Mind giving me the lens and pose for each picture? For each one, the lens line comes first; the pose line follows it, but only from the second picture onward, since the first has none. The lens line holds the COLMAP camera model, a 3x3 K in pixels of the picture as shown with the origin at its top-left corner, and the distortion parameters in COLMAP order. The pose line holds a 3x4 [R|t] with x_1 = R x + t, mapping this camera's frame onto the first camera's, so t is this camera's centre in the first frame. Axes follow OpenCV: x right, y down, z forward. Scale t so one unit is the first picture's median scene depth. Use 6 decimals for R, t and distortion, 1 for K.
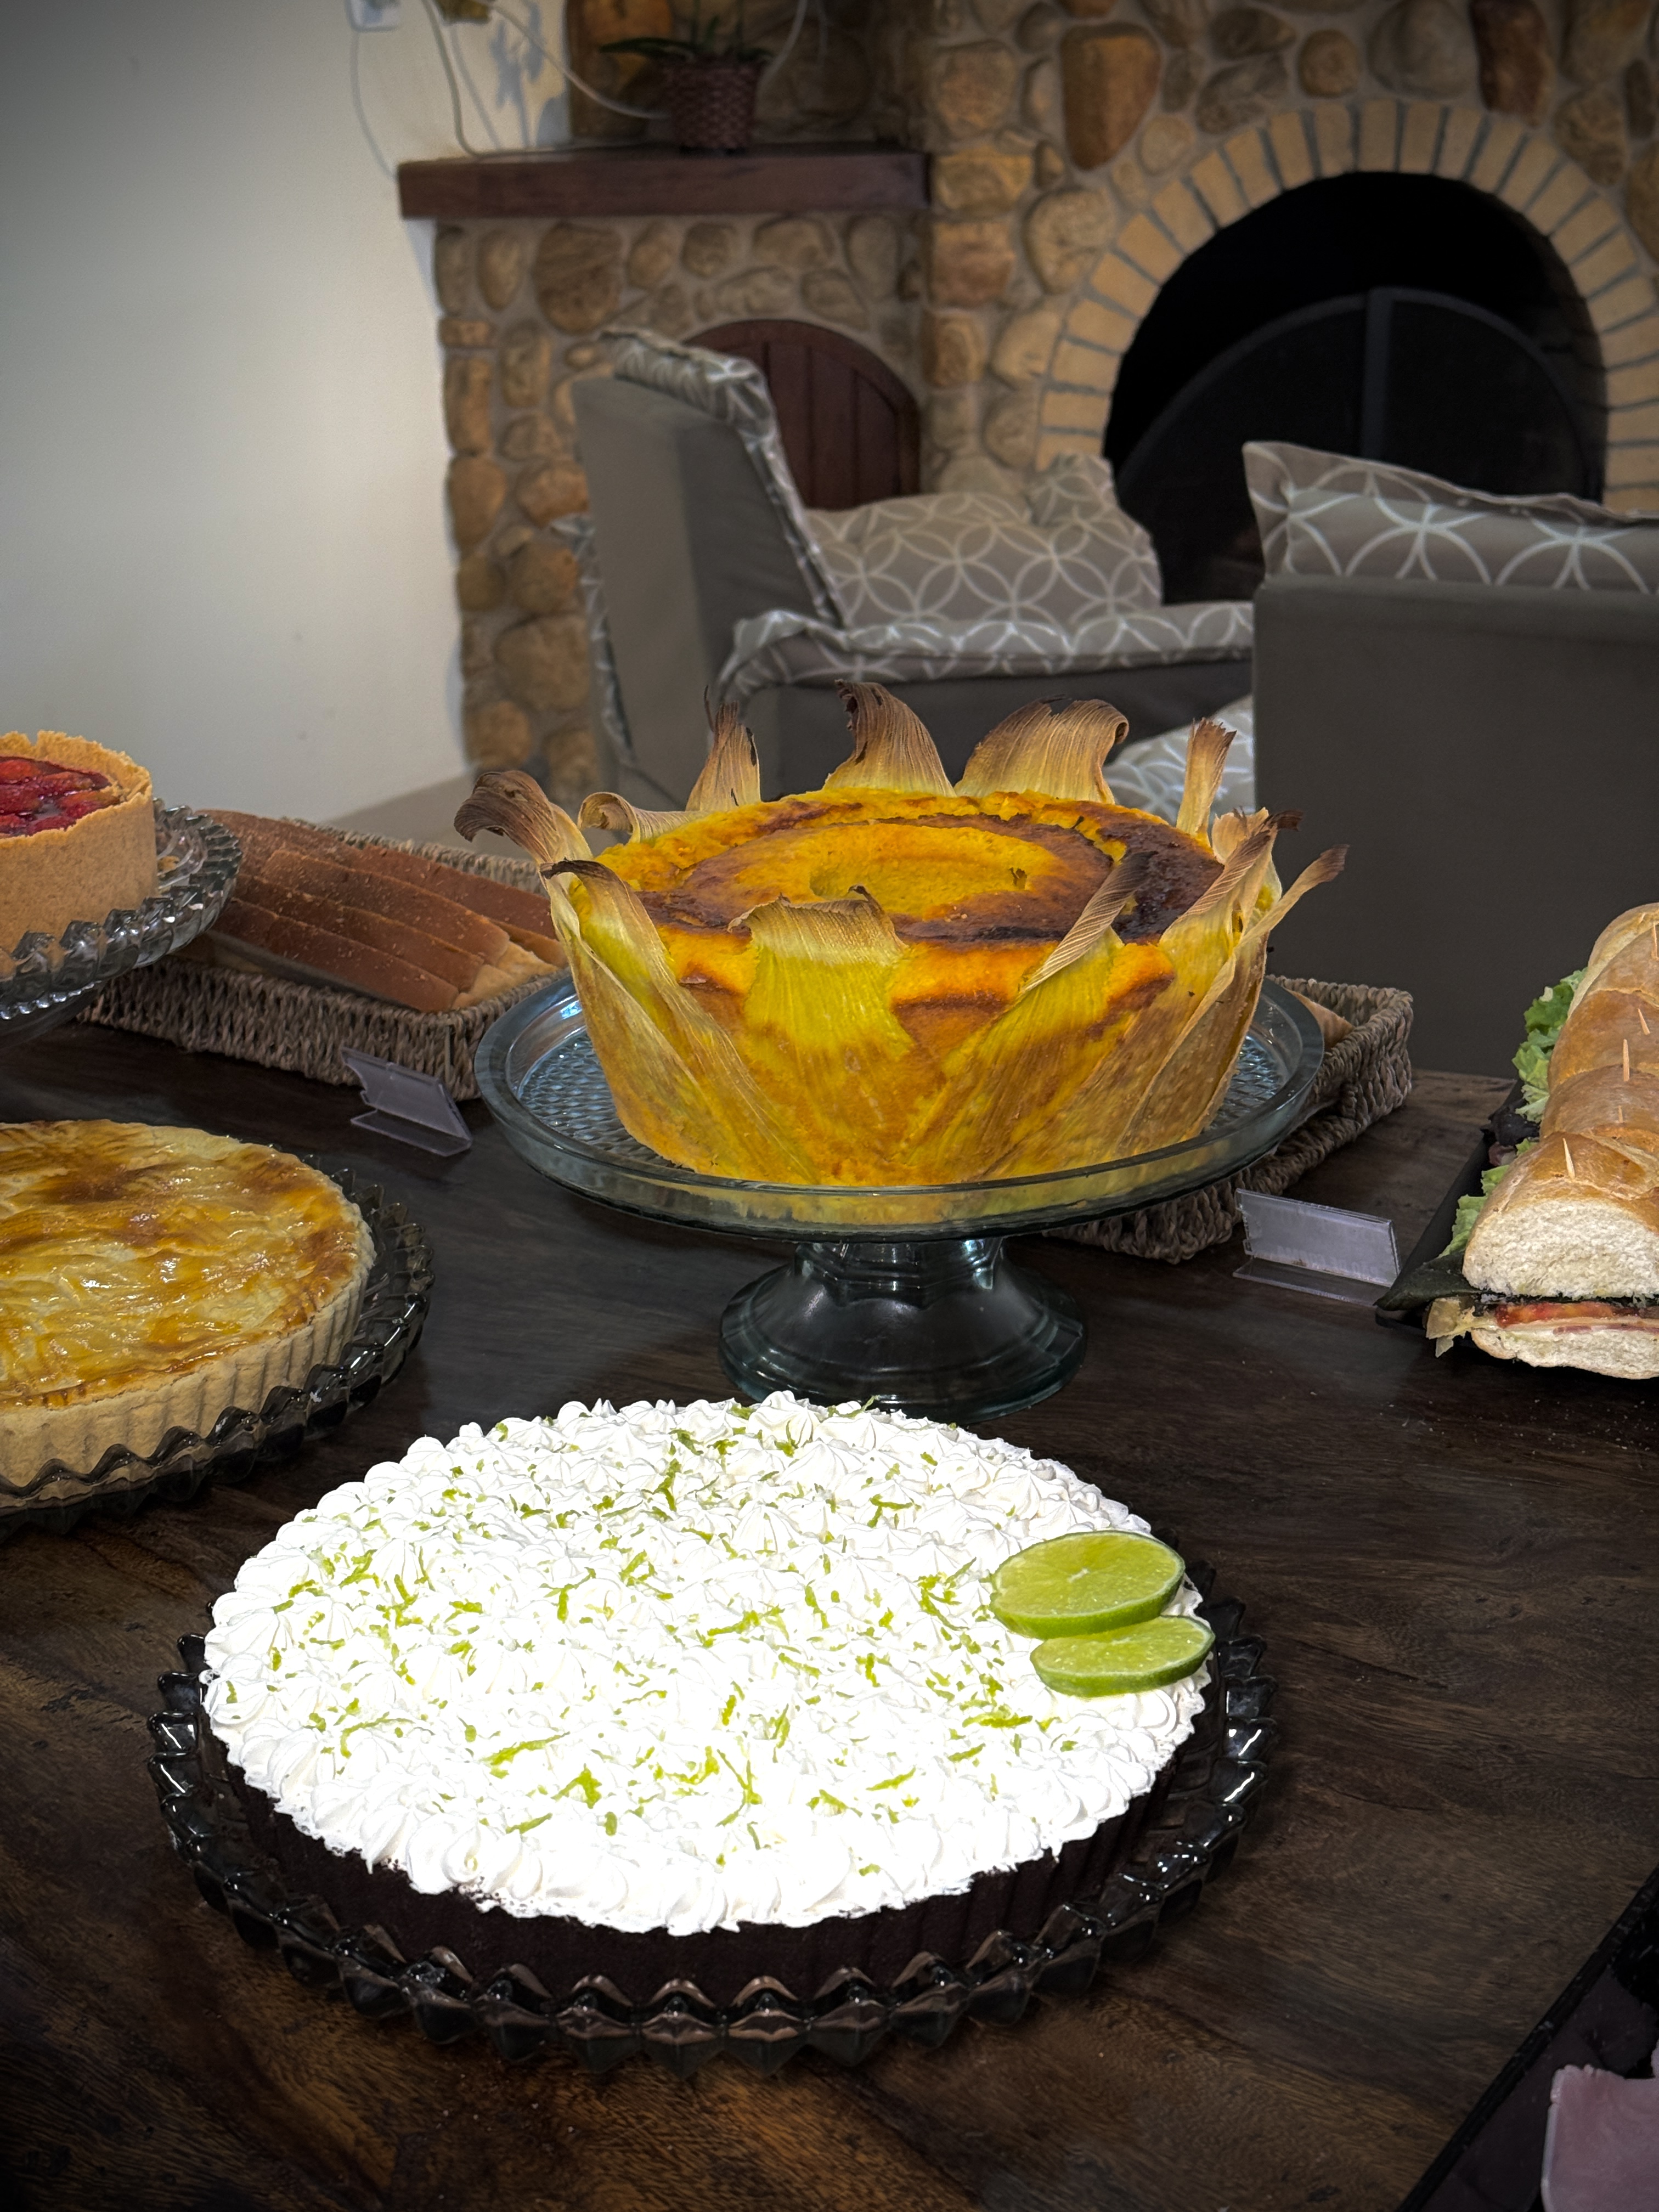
lens RADIAL K [[3074.8, 0, 834.6], [0, 3074.8, 1112.0], [0, 0, 1]] dist [0.179408, -0.307742]
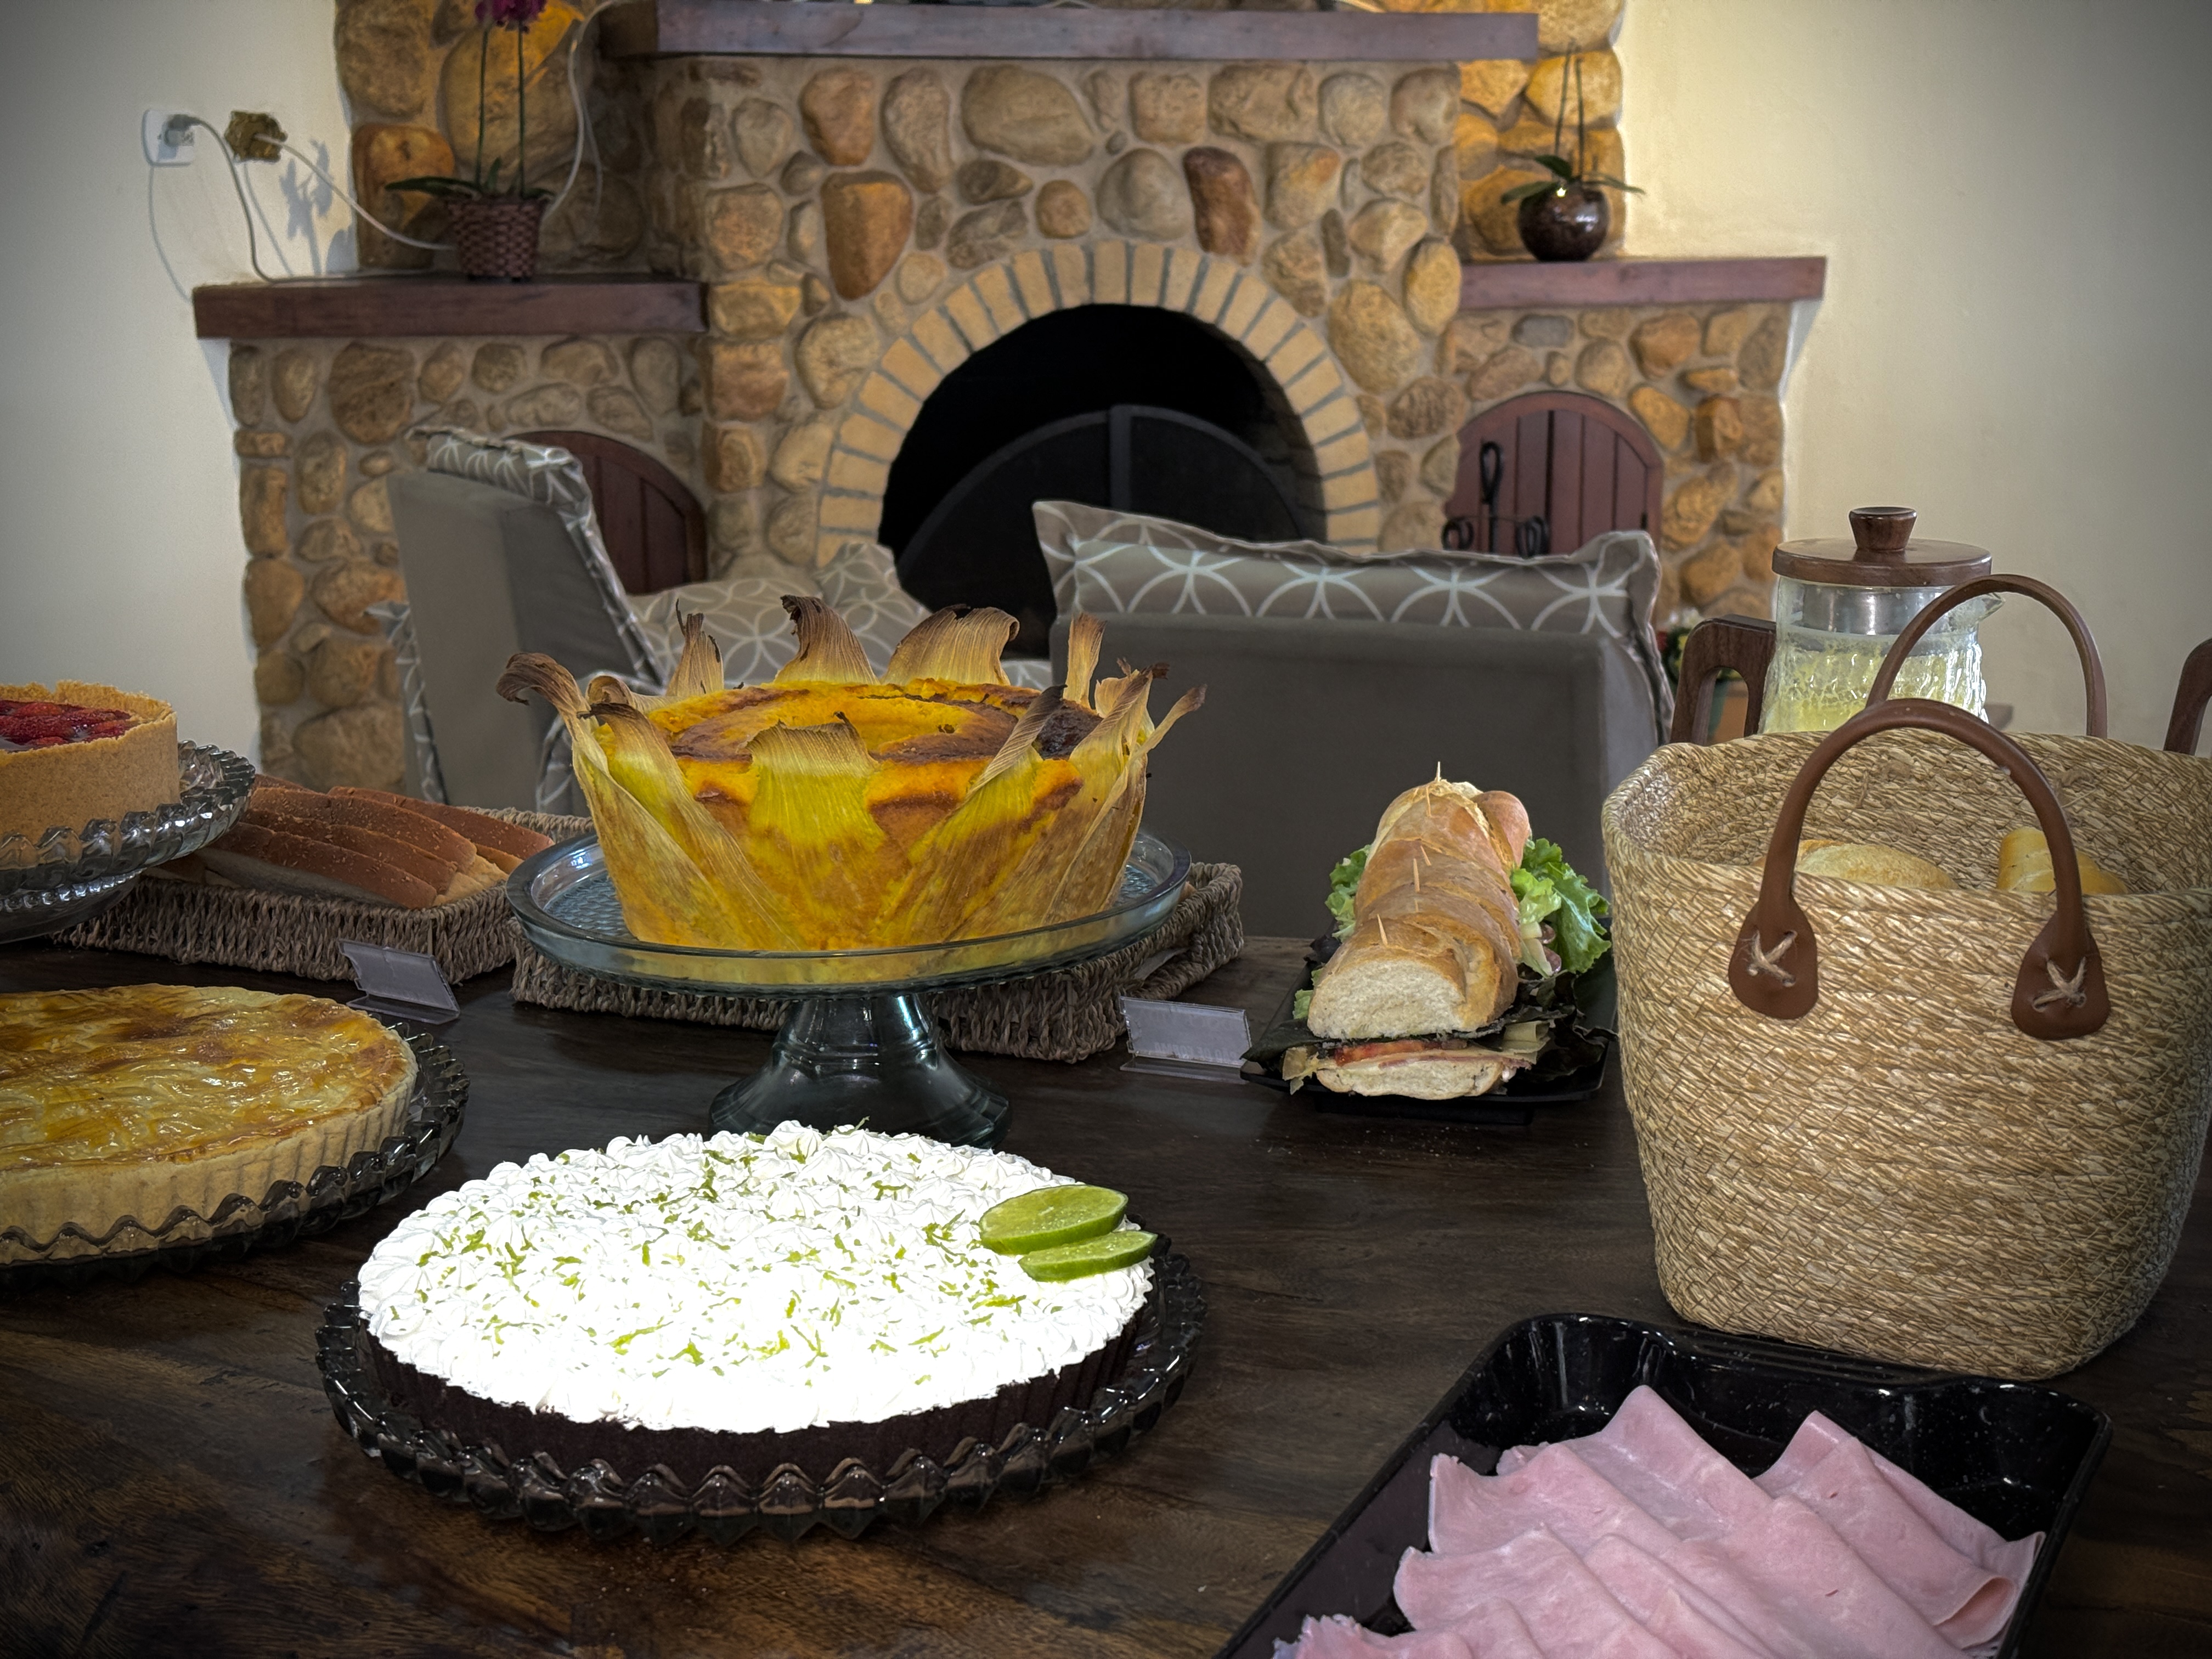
lens RADIAL K [[3074.8, 0, 1106.0], [0, 3074.8, 829.5], [0, 0, 1]] dist [0.179408, -0.307742]
pose [[0.985431, -0.029452, 0.167508, -0.078548], [0.051575, 0.990263, -0.129299, 0.115742], [-0.162069, 0.136055, 0.977355, -0.209384]]
